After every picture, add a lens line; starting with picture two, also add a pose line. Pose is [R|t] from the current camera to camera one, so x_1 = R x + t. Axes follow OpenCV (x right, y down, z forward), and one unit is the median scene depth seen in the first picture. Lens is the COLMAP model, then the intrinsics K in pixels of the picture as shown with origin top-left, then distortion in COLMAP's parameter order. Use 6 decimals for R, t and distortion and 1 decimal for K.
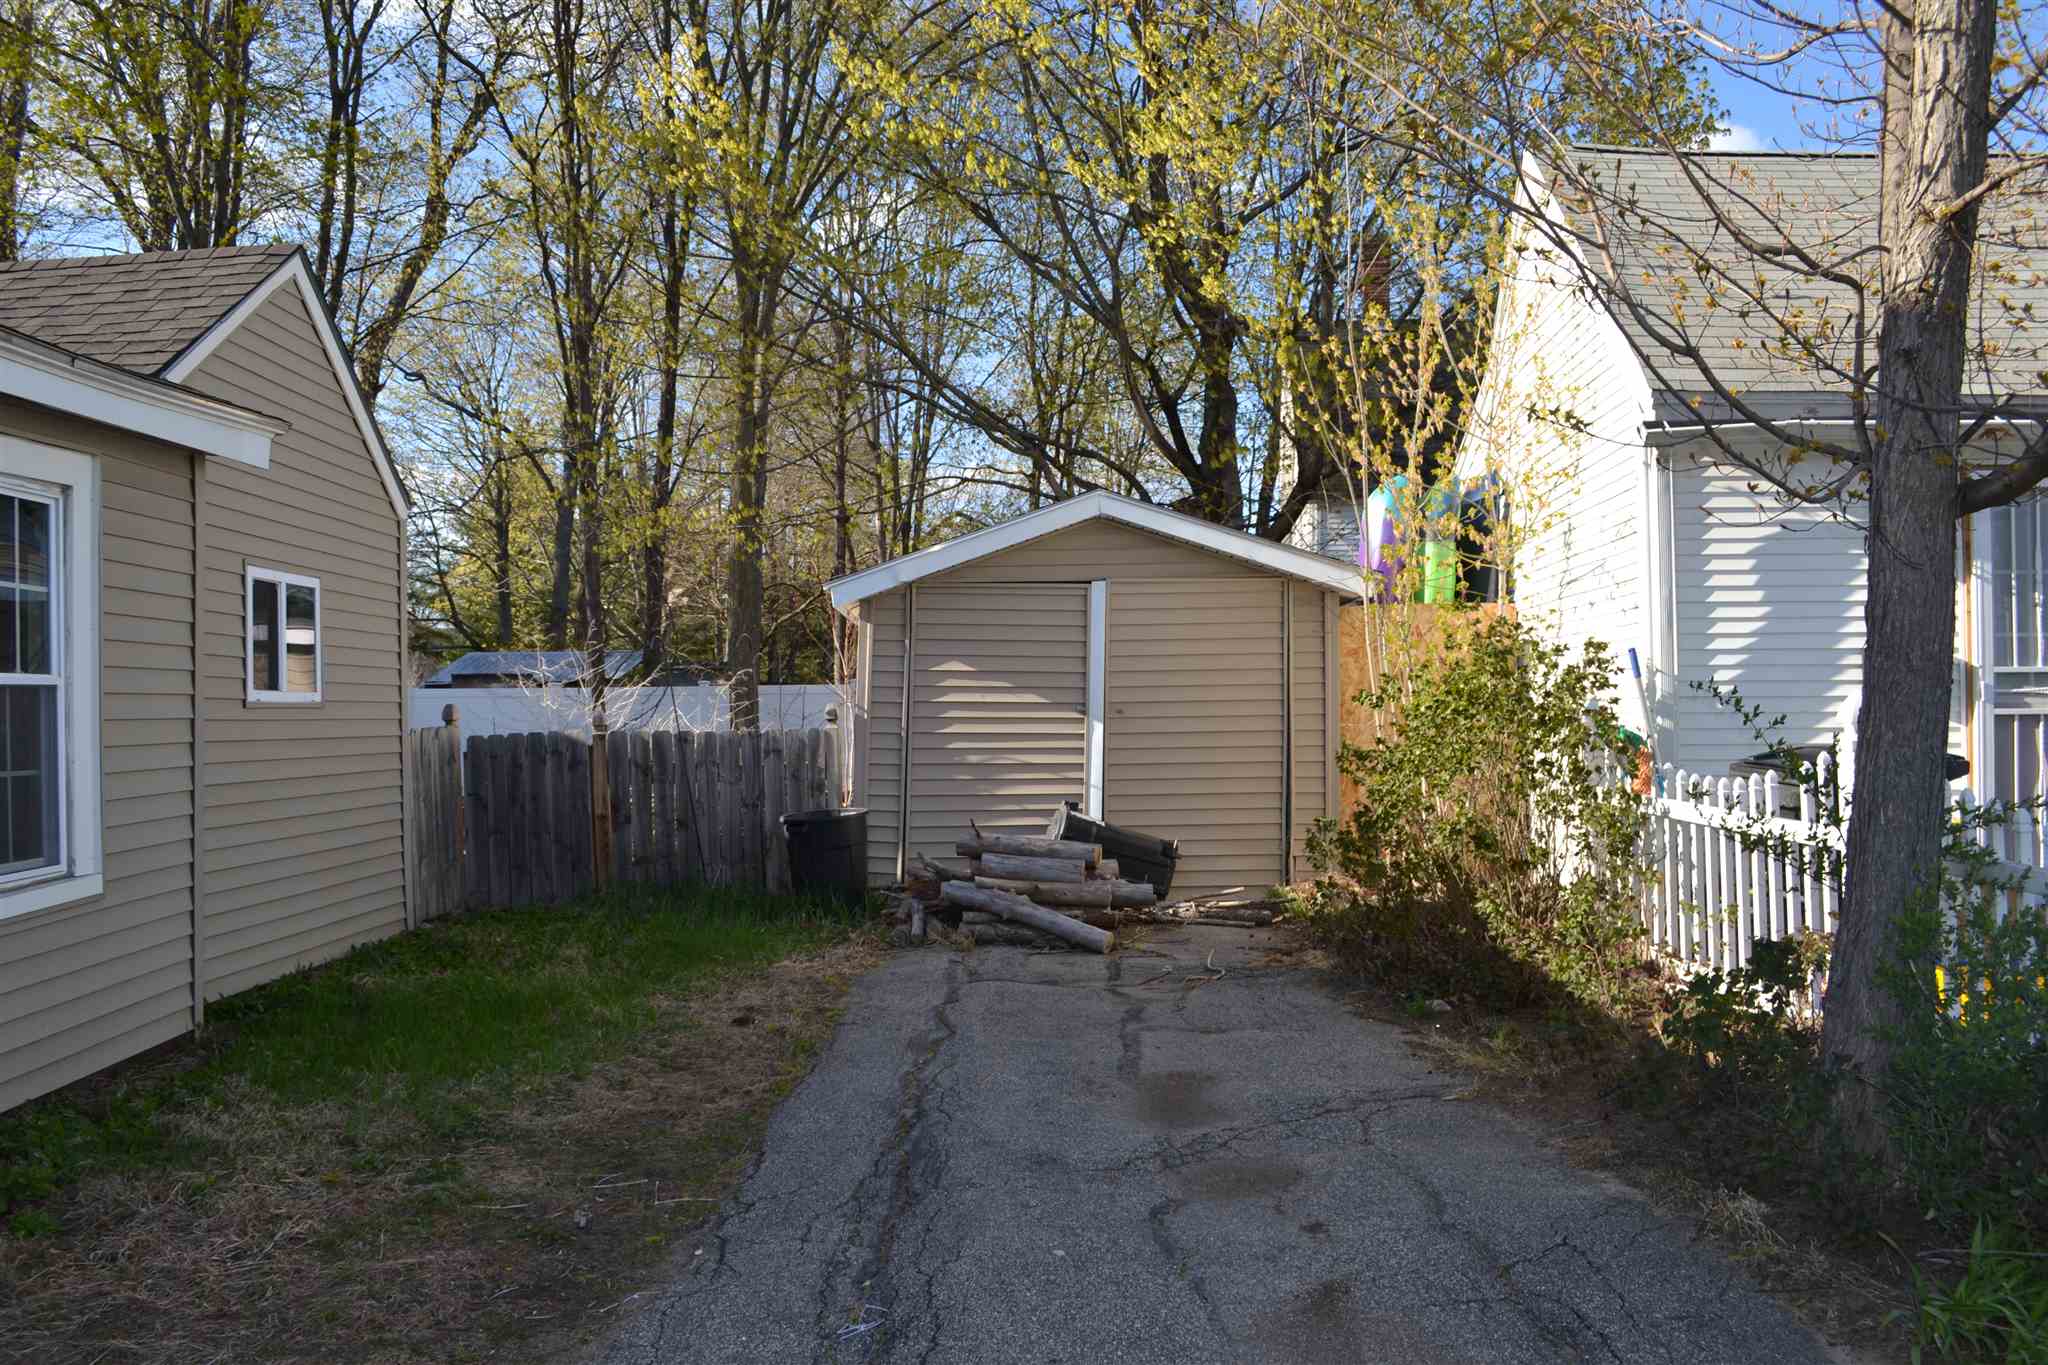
lens RADIAL K [[1637.9, 0, 971.5], [0, 1637.9, 697.6], [0, 0, 1]] dist [-0.080762, 0.006572]
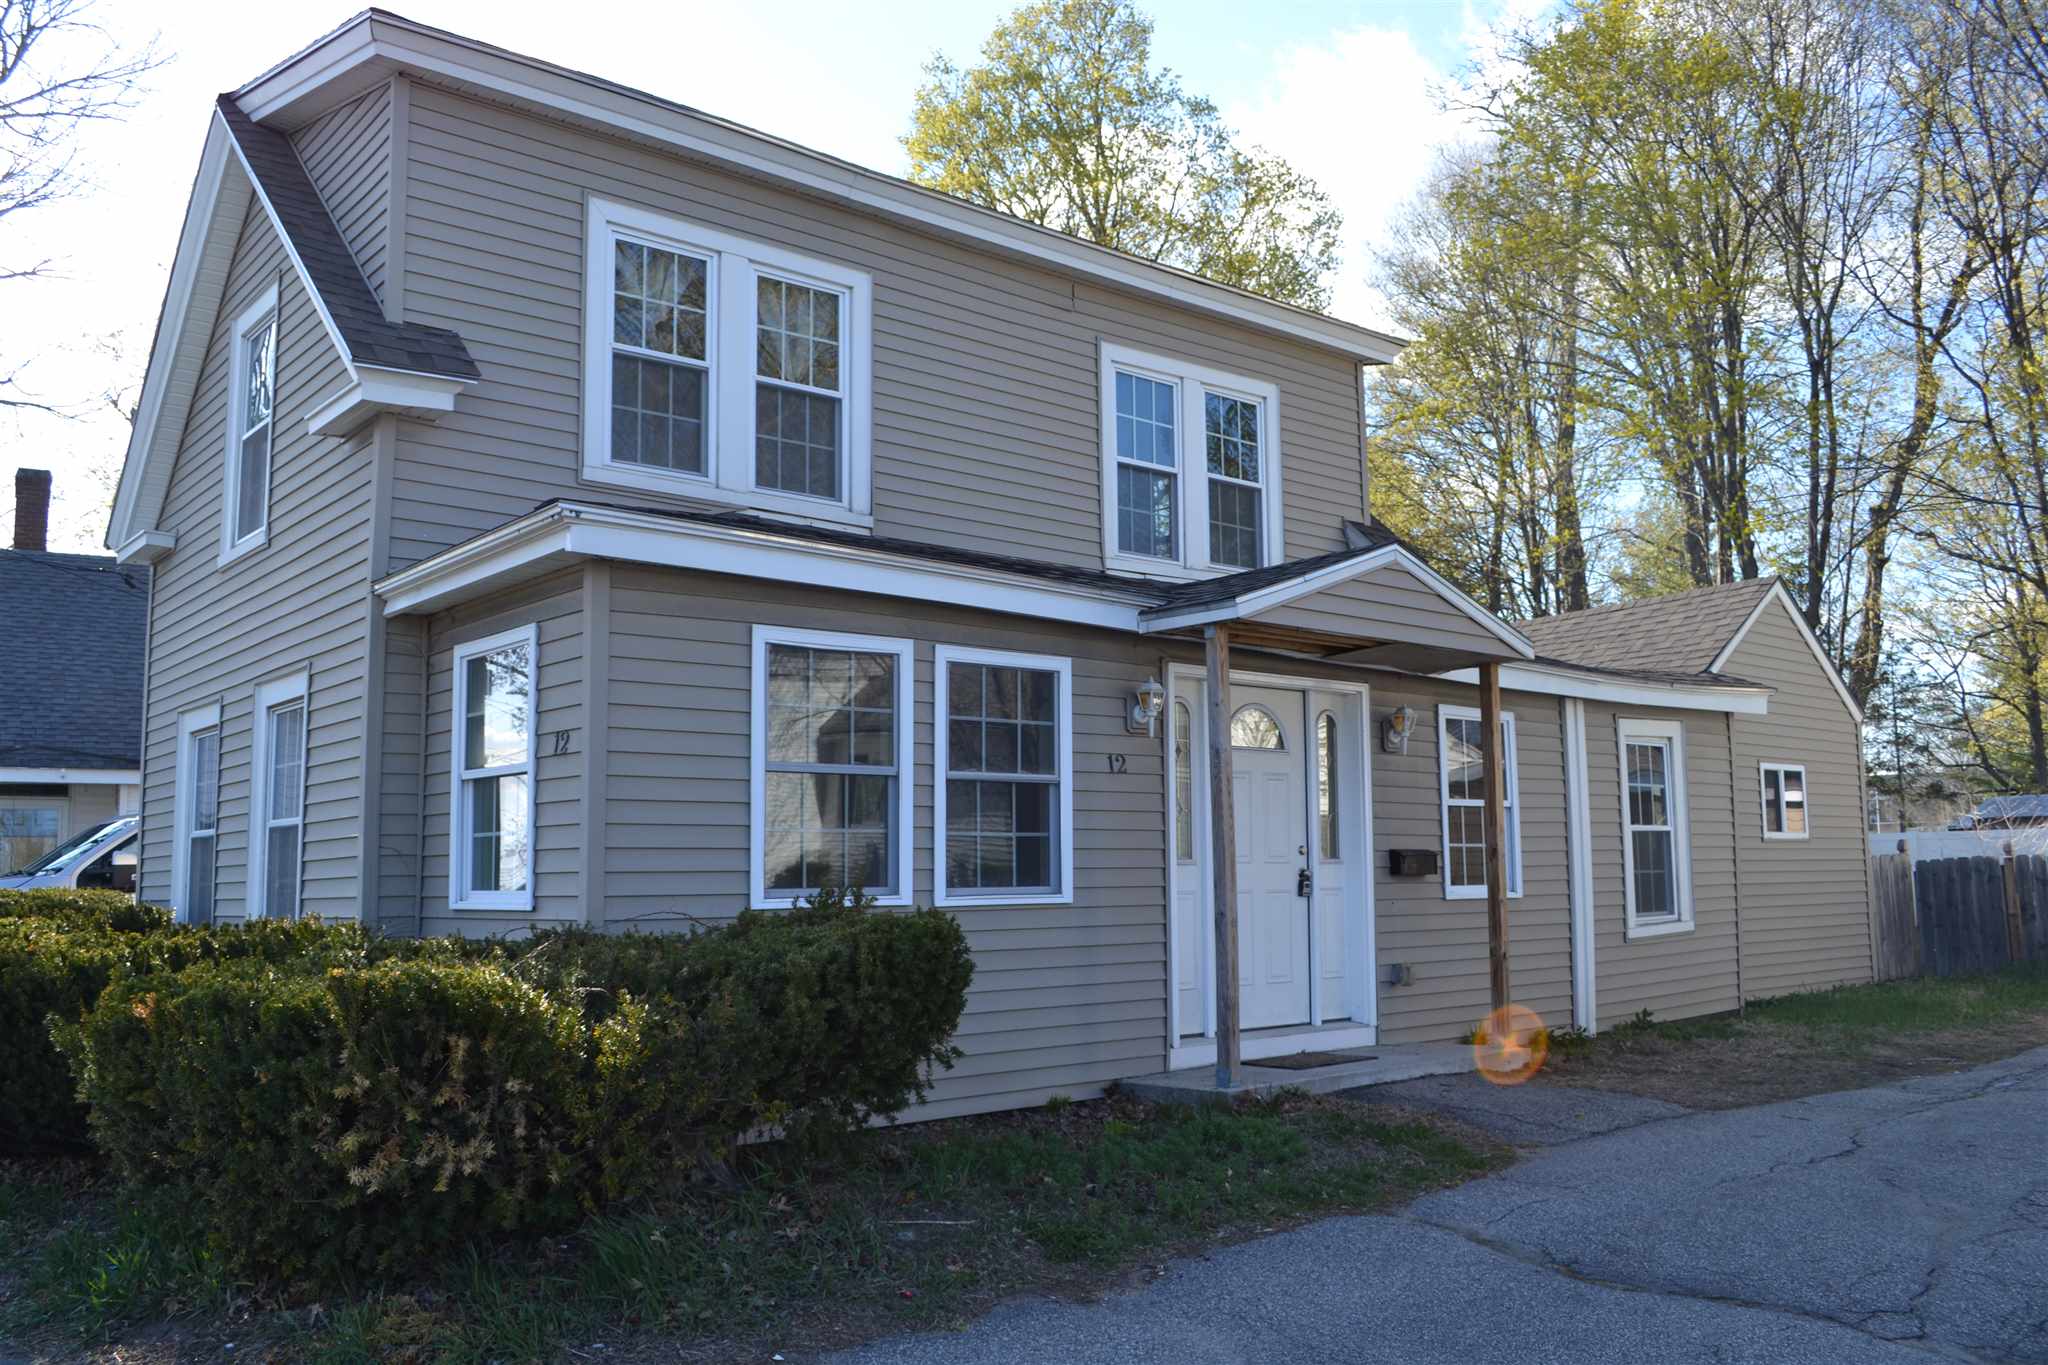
lens RADIAL K [[1637.9, 0, 1012.4], [0, 1637.9, 684.7], [0, 0, 1]] dist [-0.080762, 0.006572]
pose [[0.642745, -0.086673, -0.761162, 0.293795], [0.009261, 0.994386, -0.105410, 0.010179], [0.766025, 0.060703, 0.639939, -0.599811]]
